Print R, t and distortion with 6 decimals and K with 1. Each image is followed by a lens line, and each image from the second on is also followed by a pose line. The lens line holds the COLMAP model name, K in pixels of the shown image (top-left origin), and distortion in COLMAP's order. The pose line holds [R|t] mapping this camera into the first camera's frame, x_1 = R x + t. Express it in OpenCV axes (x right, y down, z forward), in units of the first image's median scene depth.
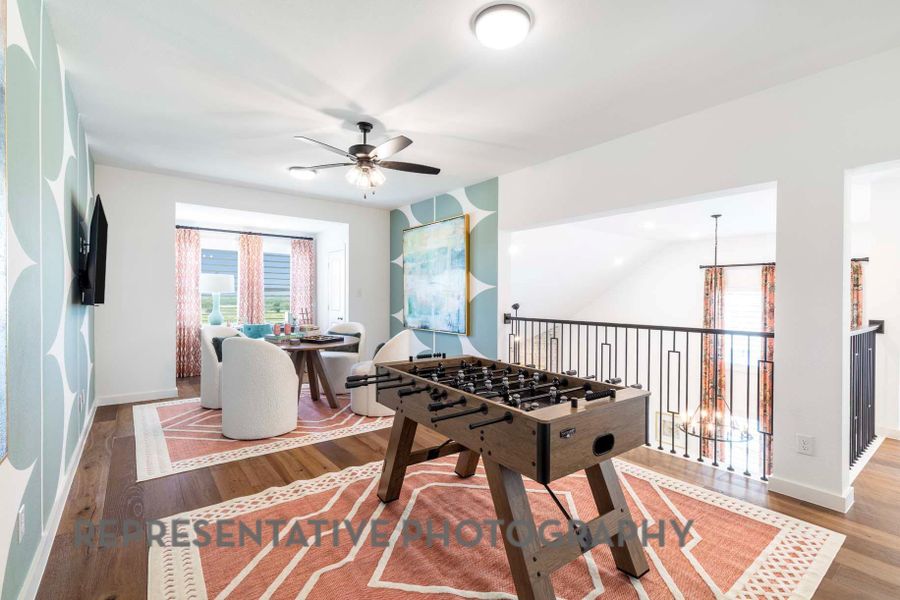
lens RADIAL K [[413.5, 0, 450.0], [0, 413.5, 300.0], [0, 0, 1]] dist [0.001134, 0.000017]
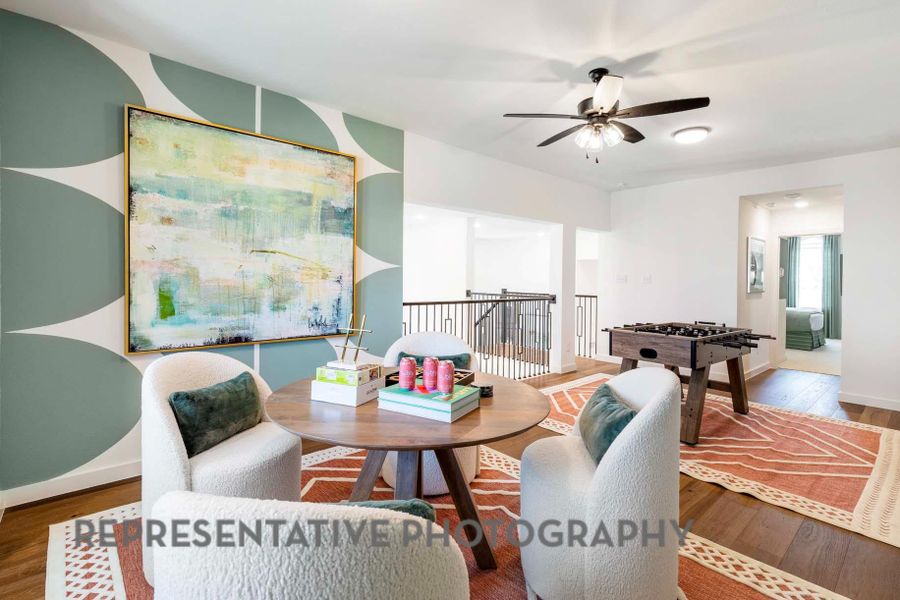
lens RADIAL K [[442.3, 0, 453.2], [0, 442.3, 280.6], [0, 0, 1]] dist [0.001765, 0.000156]
pose [[-0.089575, -0.004828, 0.995968, -0.744720], [0.002479, 0.999984, 0.005070, -0.006605], [-0.995977, 0.002923, -0.089562, 0.959375]]
